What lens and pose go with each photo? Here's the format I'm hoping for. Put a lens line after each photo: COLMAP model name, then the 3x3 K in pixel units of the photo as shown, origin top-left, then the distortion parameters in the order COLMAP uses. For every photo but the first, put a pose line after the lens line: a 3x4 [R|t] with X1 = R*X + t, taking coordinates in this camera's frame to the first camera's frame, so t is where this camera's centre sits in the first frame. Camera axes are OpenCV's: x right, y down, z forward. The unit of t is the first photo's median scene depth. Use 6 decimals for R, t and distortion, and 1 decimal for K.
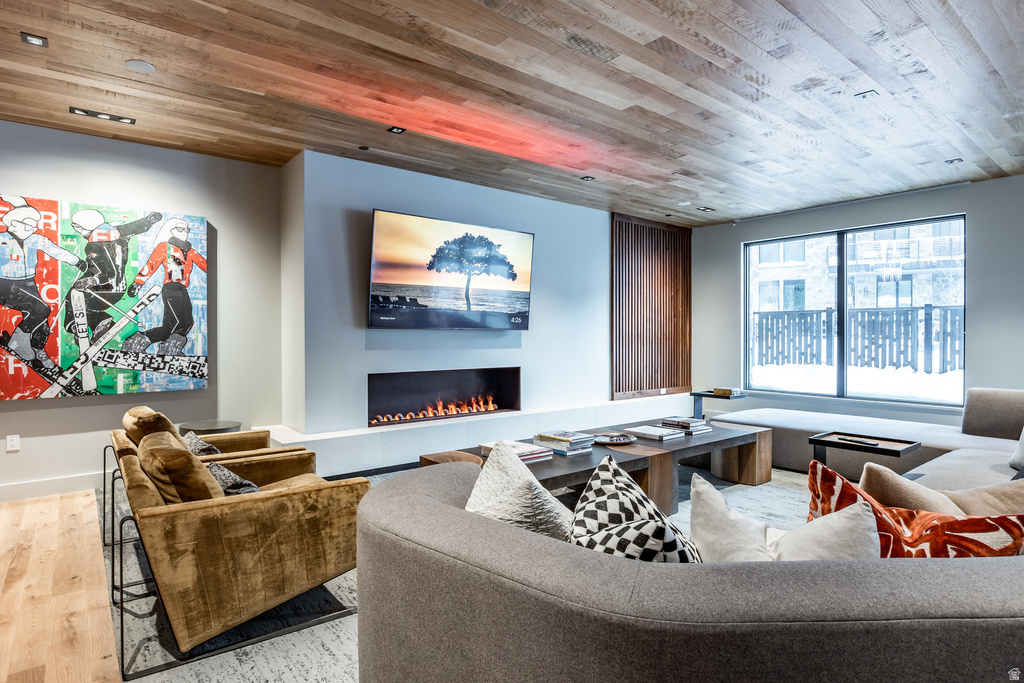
lens RADIAL K [[560.9, 0, 551.5], [0, 560.9, 346.3], [0, 0, 1]] dist [-0.018285, 0.000526]
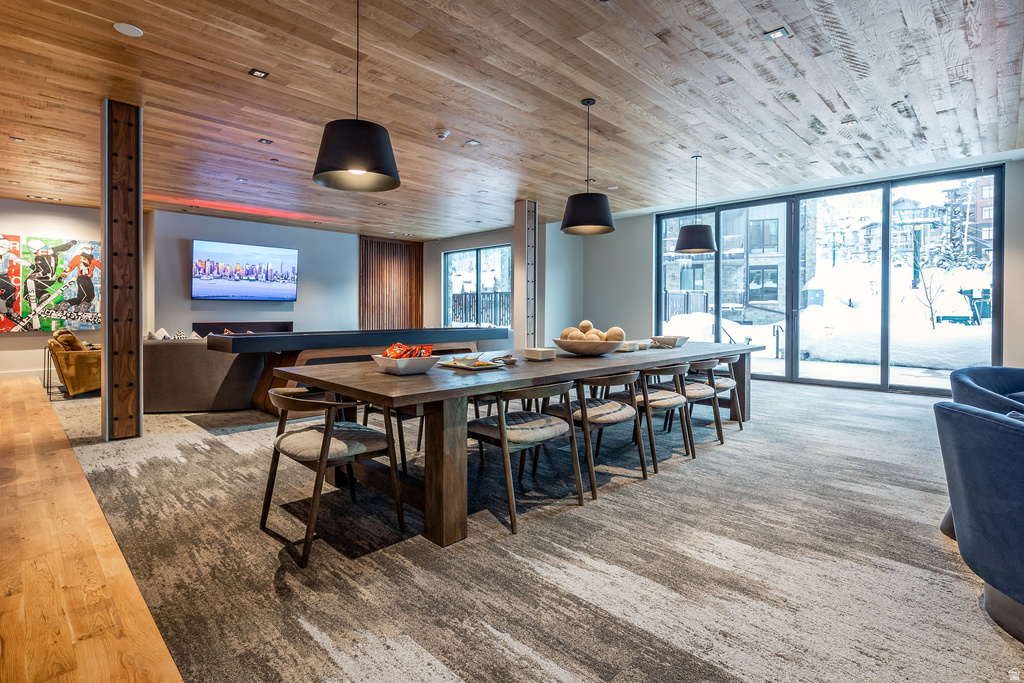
lens RADIAL K [[486.9, 0, 512.2], [0, 486.9, 318.8], [0, 0, 1]] dist [-0.000663, -0.000623]
pose [[0.996120, 0.001928, 0.087983, 0.723869], [-0.001557, 0.999990, -0.004286, 0.047103], [-0.087990, 0.004133, 0.996113, -0.902429]]
